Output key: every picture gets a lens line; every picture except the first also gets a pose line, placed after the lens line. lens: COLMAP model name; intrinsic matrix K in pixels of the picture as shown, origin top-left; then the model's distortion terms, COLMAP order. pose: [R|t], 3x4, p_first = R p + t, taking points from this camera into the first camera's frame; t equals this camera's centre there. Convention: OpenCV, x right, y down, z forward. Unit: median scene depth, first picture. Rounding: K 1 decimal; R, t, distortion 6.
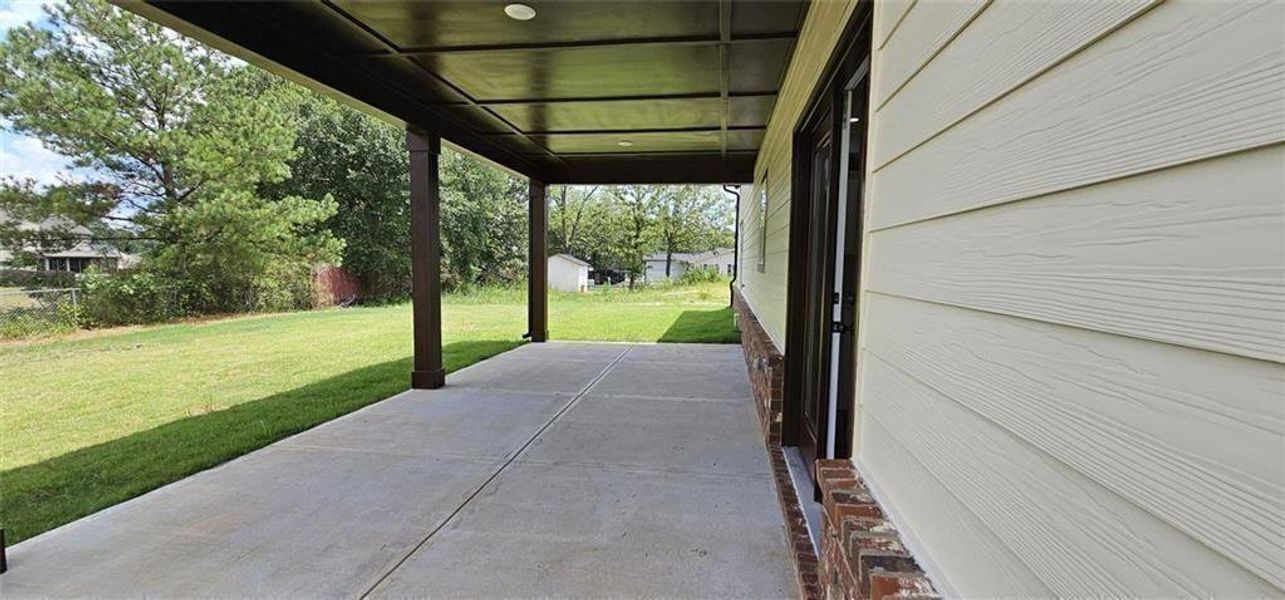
lens RADIAL K [[528.5, 0, 641.2], [0, 528.5, 305.2], [0, 0, 1]] dist [0.001153, -0.001734]
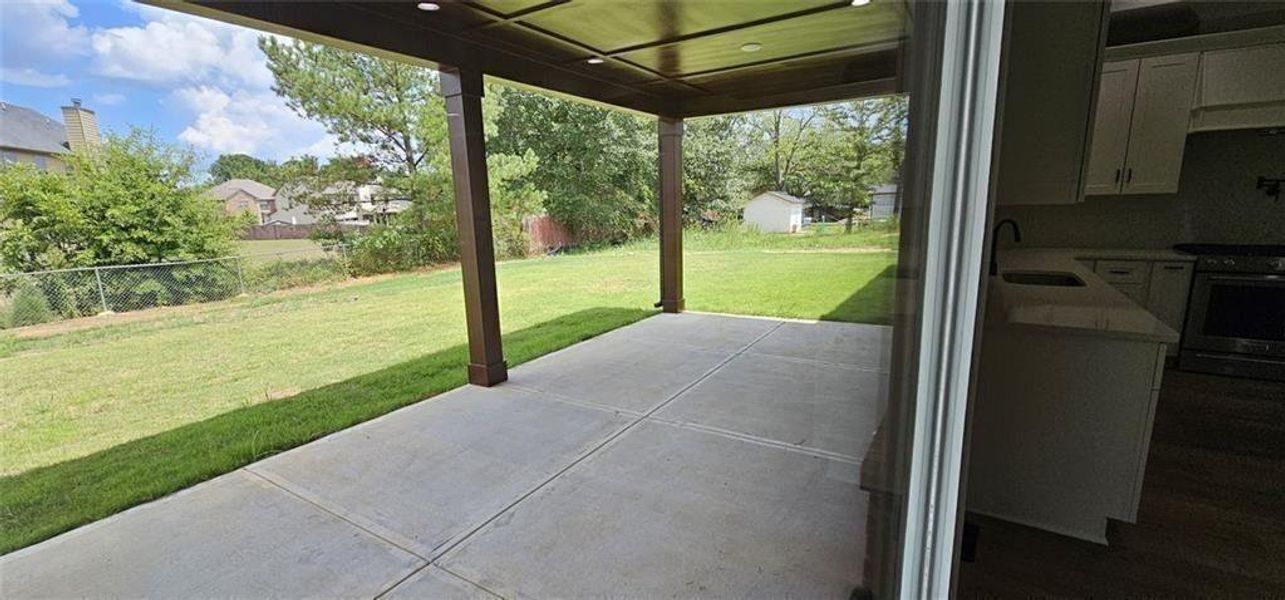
lens RADIAL K [[528.5, 0, 639.8], [0, 528.5, 303.8], [0, 0, 1]] dist [0.001153, -0.001734]
pose [[0.914889, 0.035743, -0.402119, 0.057979], [0.010334, 0.993673, 0.111836, -0.023102], [0.403572, -0.106473, 0.908731, 0.125086]]
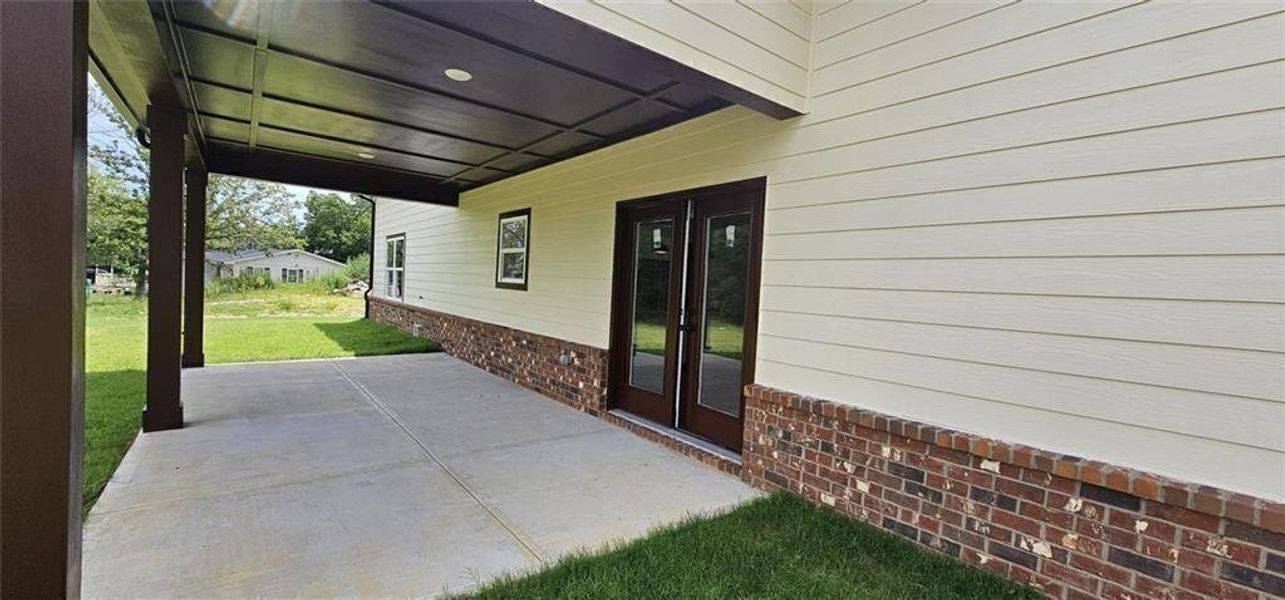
lens RADIAL K [[528.5, 0, 641.1], [0, 528.5, 300.4], [0, 0, 1]] dist [0.001153, -0.001734]
pose [[0.689558, 0.001133, 0.724229, -0.178395], [0.016097, 0.999728, -0.016891, -0.004158], [-0.724051, 0.023305, 0.689352, -0.025136]]
